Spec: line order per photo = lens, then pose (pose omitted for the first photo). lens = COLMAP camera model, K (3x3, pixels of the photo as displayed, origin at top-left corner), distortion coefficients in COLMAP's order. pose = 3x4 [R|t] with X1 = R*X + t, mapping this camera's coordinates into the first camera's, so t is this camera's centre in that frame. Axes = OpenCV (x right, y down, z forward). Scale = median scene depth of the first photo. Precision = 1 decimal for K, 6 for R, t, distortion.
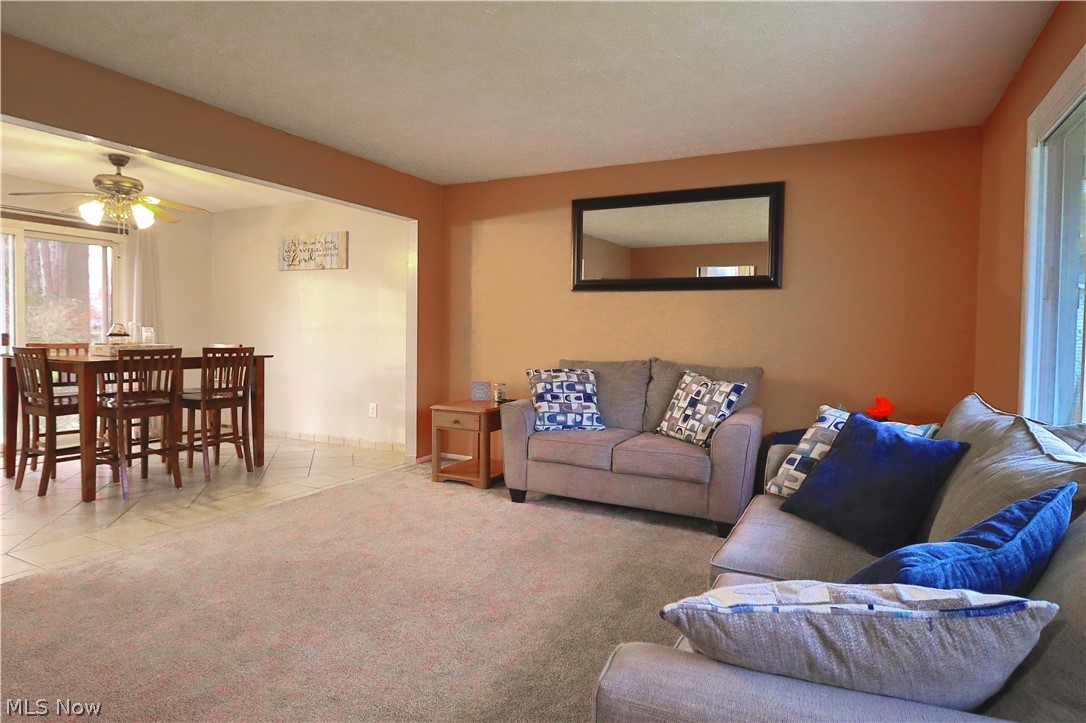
lens RADIAL K [[612.5, 0, 539.8], [0, 612.5, 350.6], [0, 0, 1]] dist [0.000673, -0.011857]
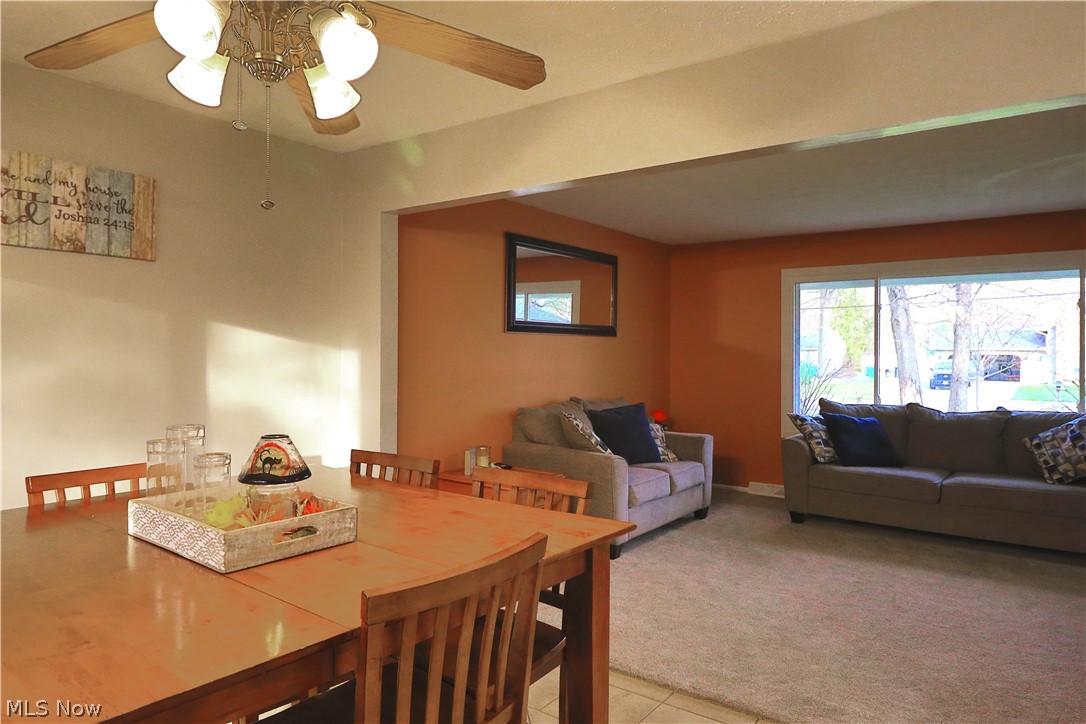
lens RADIAL K [[682.9, 0, 543.0], [0, 682.9, 362.0], [0, 0, 1]] dist [0.002804, -0.000836]
pose [[0.167184, -0.030951, 0.985440, -1.116904], [0.033506, 0.999108, 0.025696, -0.092873], [-0.985356, 0.028722, 0.168072, 0.930923]]
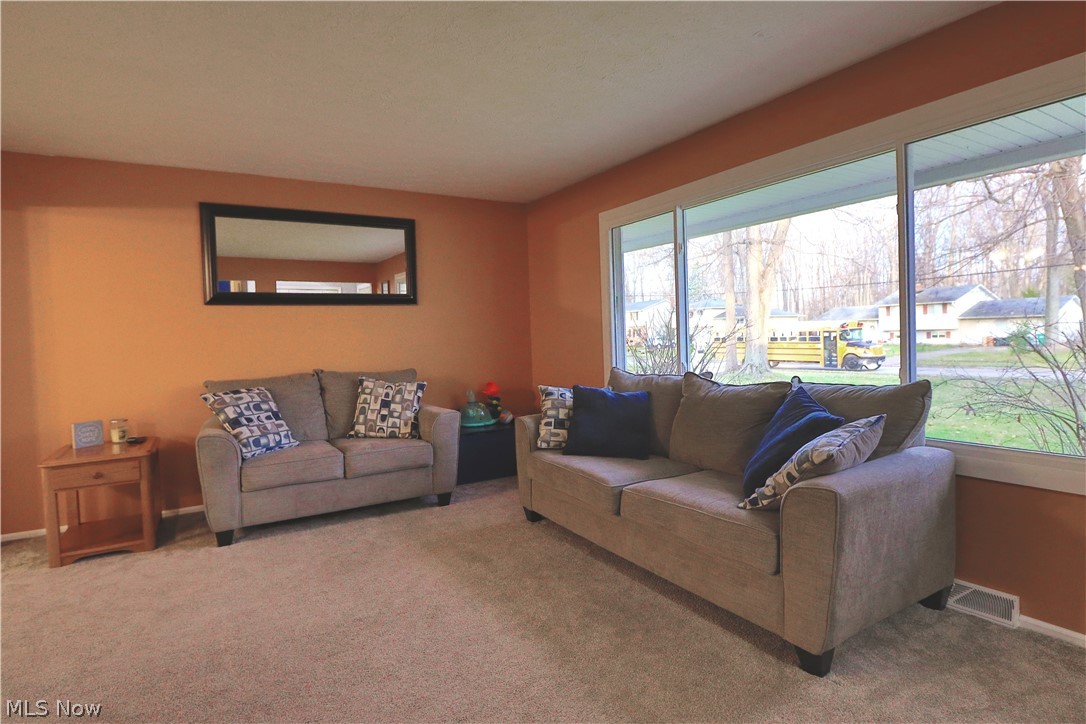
lens RADIAL K [[565.9, 0, 544.8], [0, 565.9, 353.3], [0, 0, 1]] dist [0.005354, -0.017282]
pose [[0.529701, -0.059555, 0.846091, -0.465321], [0.070004, 0.997198, 0.026364, -0.015455], [-0.845291, 0.045264, 0.532386, 0.174908]]
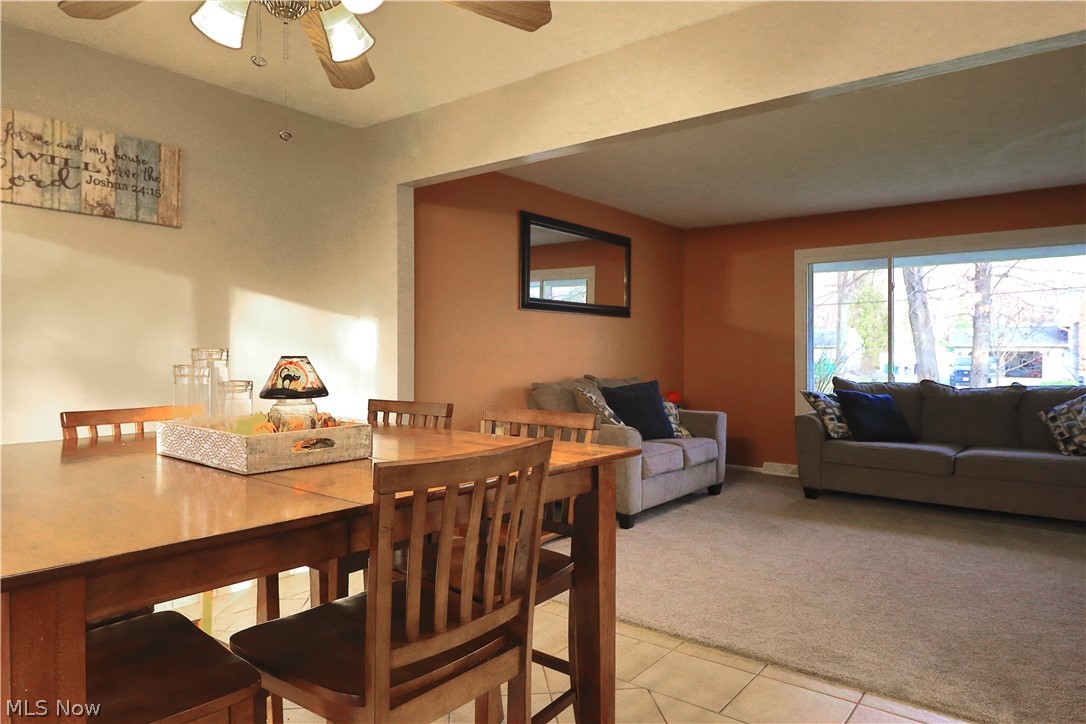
lens RADIAL K [[677.3, 0, 543.0], [0, 677.3, 362.0], [0, 0, 1]] dist [0.001804, -0.000099]
pose [[0.192594, -0.030974, 0.980790, -1.127847], [0.039420, 0.998939, 0.023807, -0.048989], [-0.980486, 0.034078, 0.193610, 0.924343]]
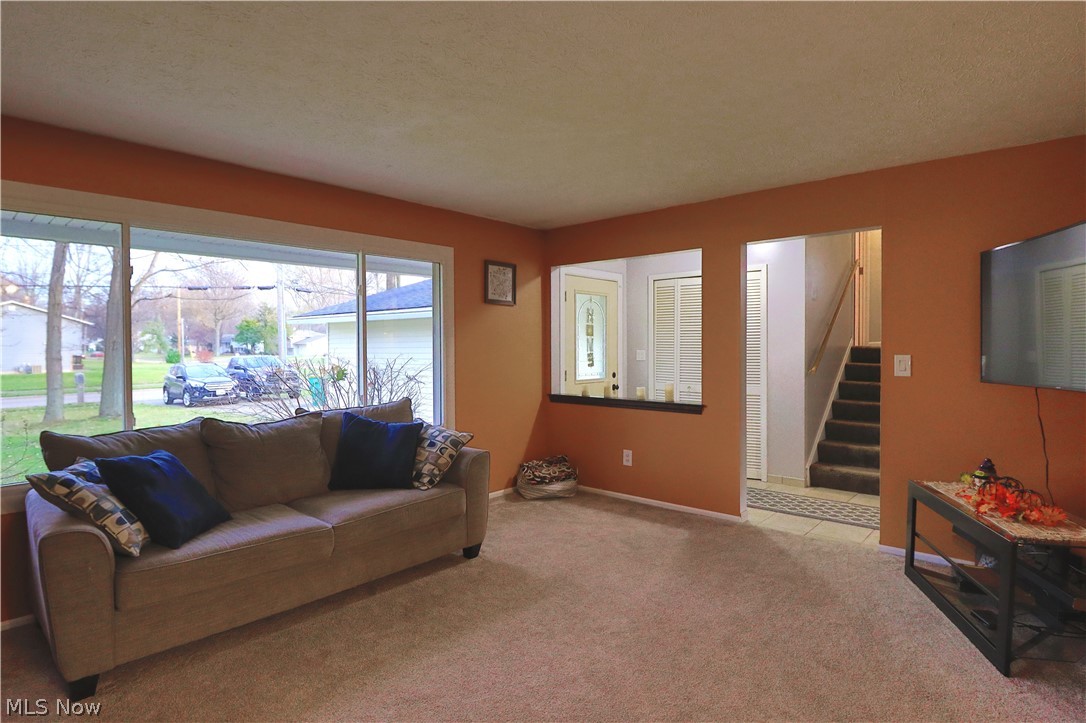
lens RADIAL K [[565.9, 0, 544.8], [0, 565.9, 352.8], [0, 0, 1]] dist [0.005354, -0.017282]
pose [[-0.968722, -0.020291, 0.247317, -0.283829], [-0.009589, 0.998968, 0.044401, -0.081788], [-0.247962, 0.040640, -0.967917, 1.065091]]
